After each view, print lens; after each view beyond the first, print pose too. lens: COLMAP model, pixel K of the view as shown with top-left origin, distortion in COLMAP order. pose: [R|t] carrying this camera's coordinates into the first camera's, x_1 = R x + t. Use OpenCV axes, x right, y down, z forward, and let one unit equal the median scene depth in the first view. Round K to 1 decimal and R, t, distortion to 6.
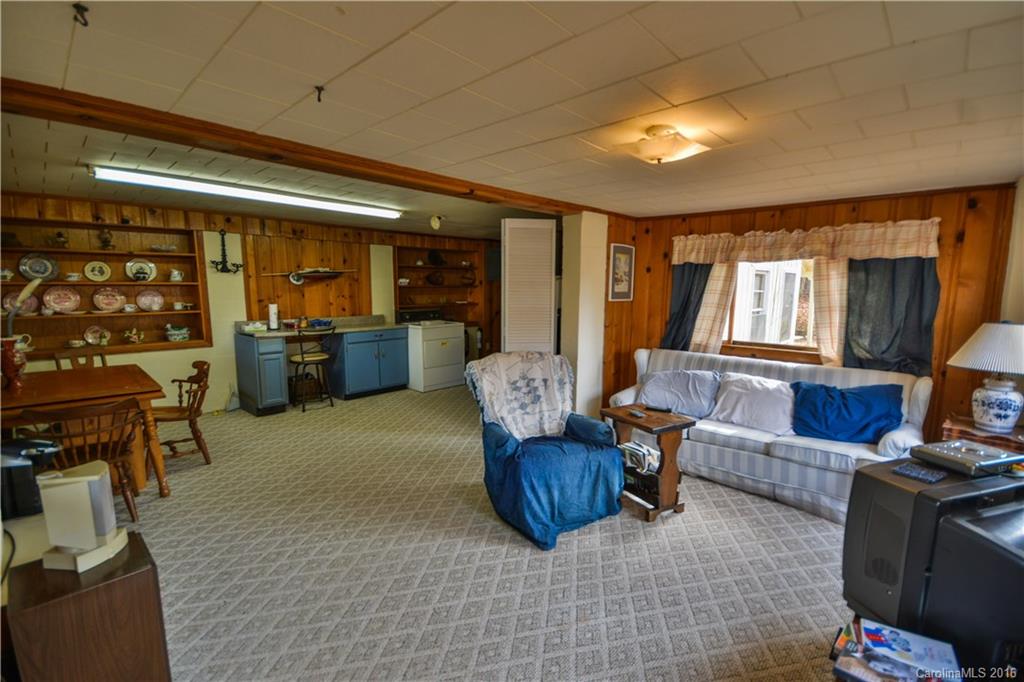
lens RADIAL K [[450.3, 0, 512.4], [0, 450.3, 344.5], [0, 0, 1]] dist [0.011715, -0.010007]
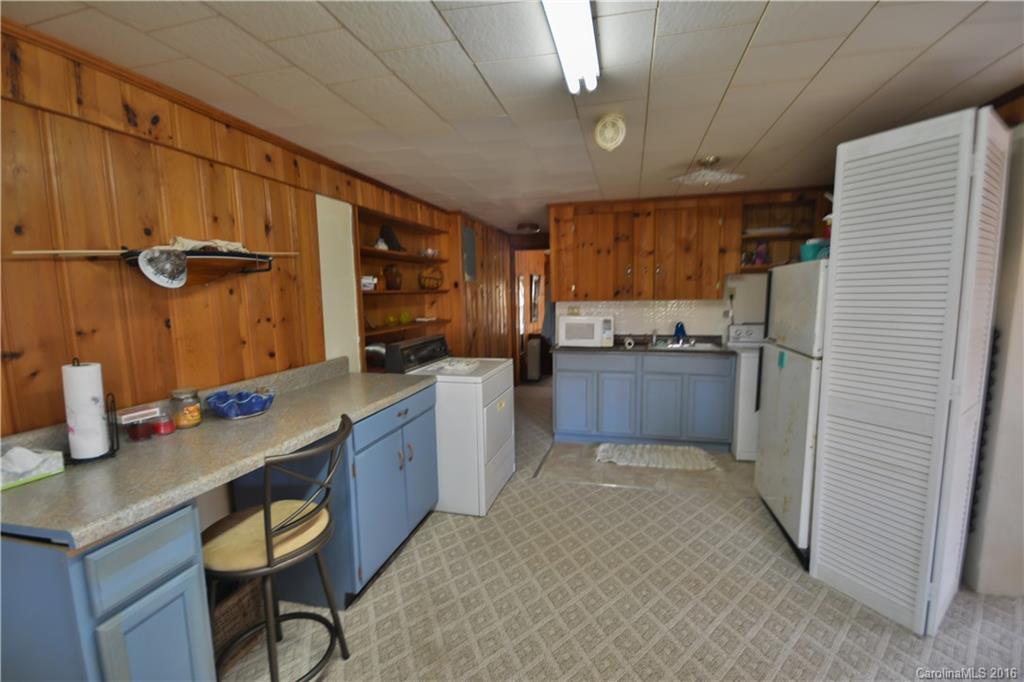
lens RADIAL K [[450.3, 0, 512.3], [0, 450.3, 344.3], [0, 0, 1]] dist [0.011715, -0.010007]
pose [[0.871634, -0.071663, 0.484891, -0.380064], [0.079045, 0.996857, 0.005237, -0.071630], [-0.483742, 0.033764, 0.874559, 0.563262]]
